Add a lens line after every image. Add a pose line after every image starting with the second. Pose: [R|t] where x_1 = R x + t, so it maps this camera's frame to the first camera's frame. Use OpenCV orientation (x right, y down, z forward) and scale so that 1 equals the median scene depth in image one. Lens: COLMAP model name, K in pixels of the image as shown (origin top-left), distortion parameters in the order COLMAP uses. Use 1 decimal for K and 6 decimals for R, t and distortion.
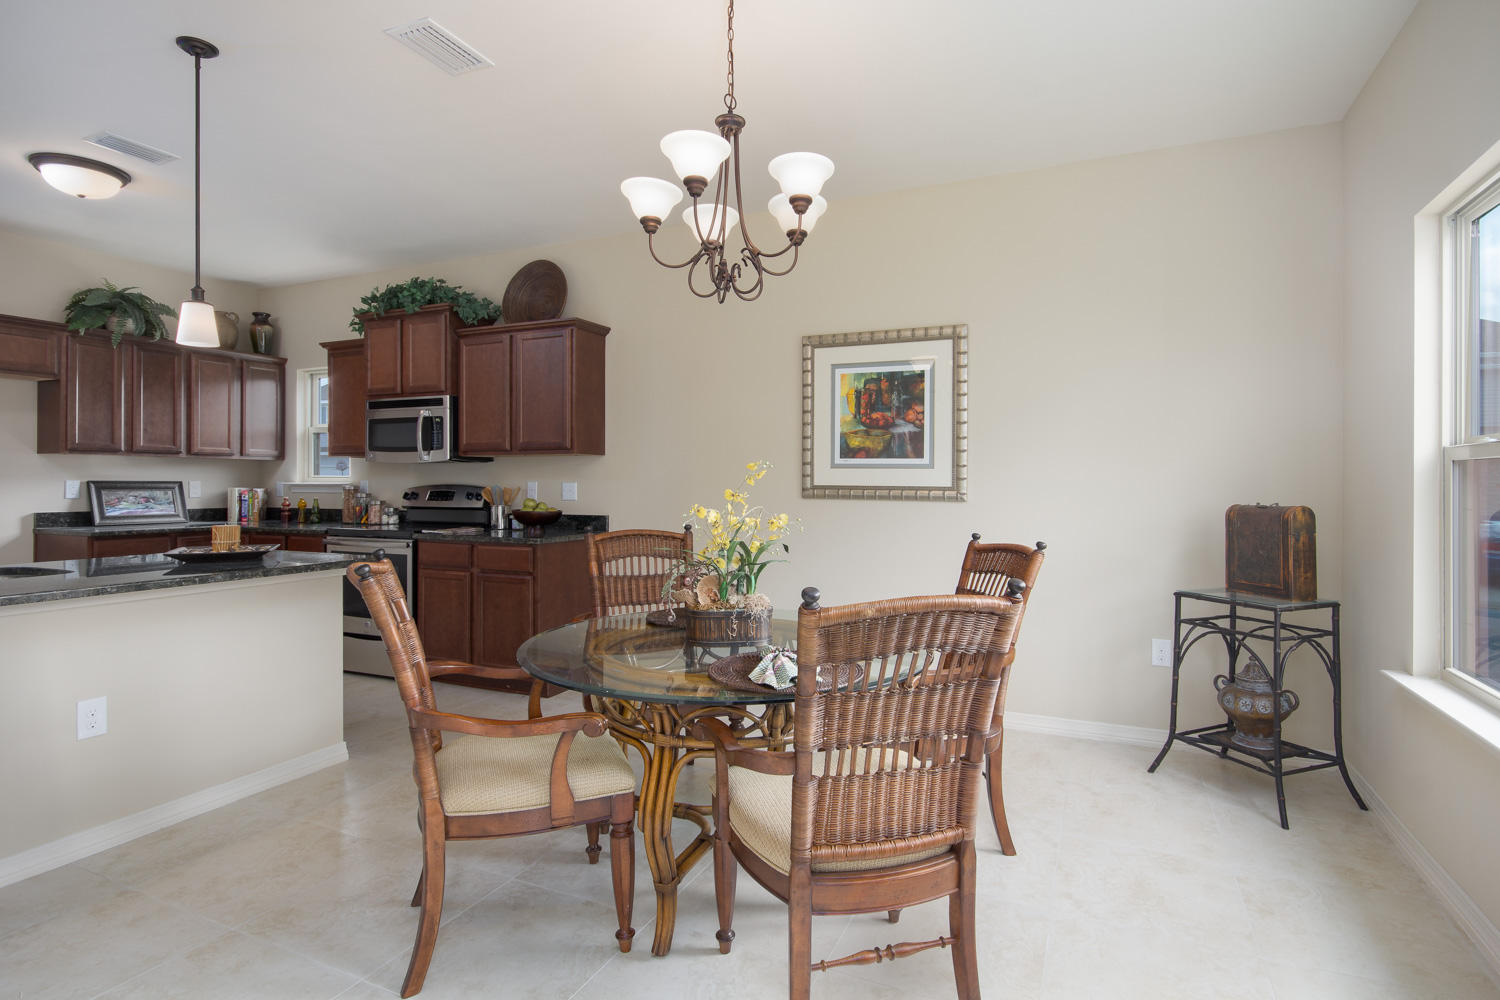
lens RADIAL K [[705.7, 0, 750.9], [0, 705.7, 482.6], [0, 0, 1]] dist [0.008620, -0.000179]
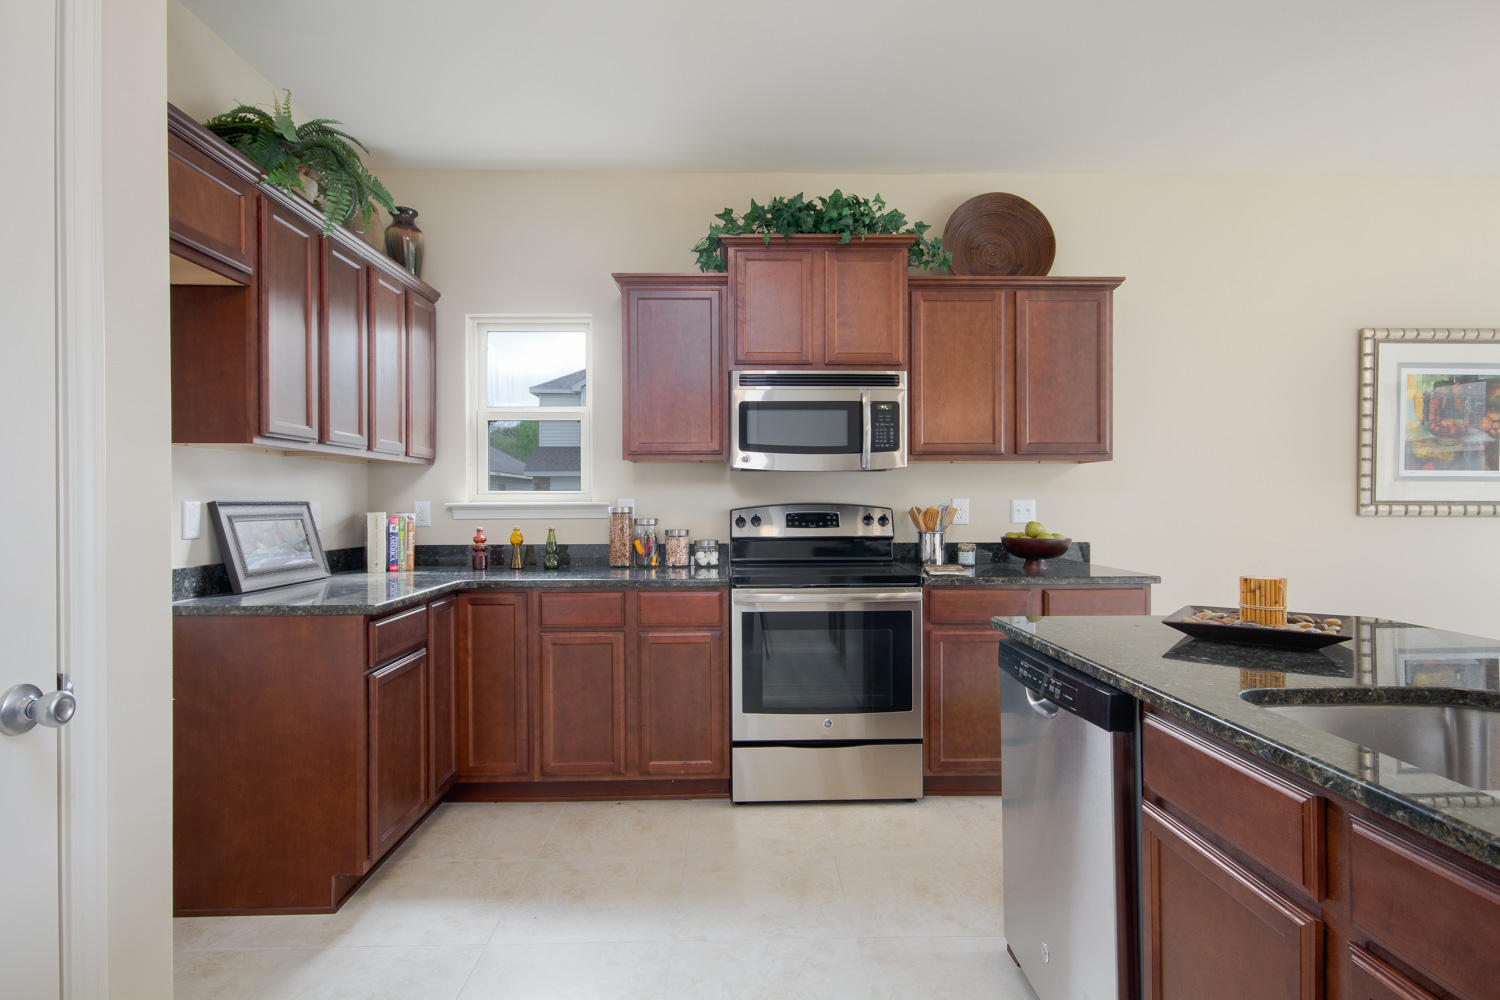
lens RADIAL K [[789.4, 0, 750.0], [0, 789.4, 500.0], [0, 0, 1]] dist [0.002366, 0.000305]
pose [[0.912322, -0.006303, 0.409424, -0.872005], [0.004932, 0.999978, 0.004406, -0.004332], [-0.409443, -0.002000, 0.912333, 0.369958]]
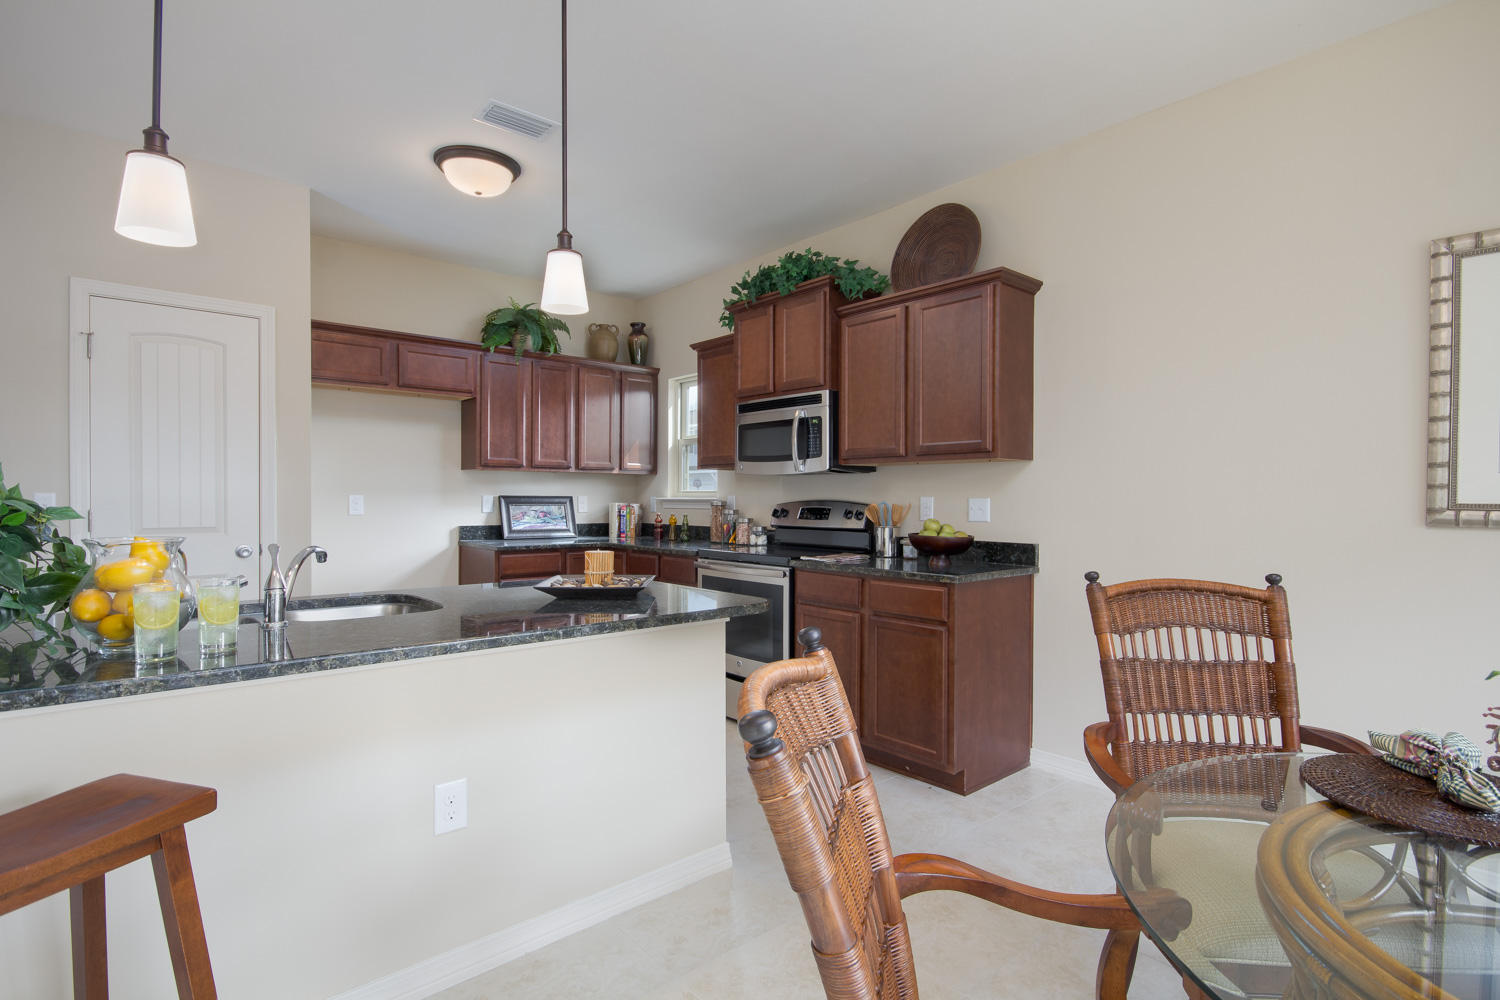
lens RADIAL K [[733.0, 0, 750.0], [0, 733.0, 500.0], [0, 0, 1]] dist [-0.002191, -0.000449]
pose [[0.899071, 0.002623, -0.437794, -0.138572], [-0.001696, 0.999995, 0.002508, 0.000619], [0.437799, -0.001512, 0.899072, 0.203338]]
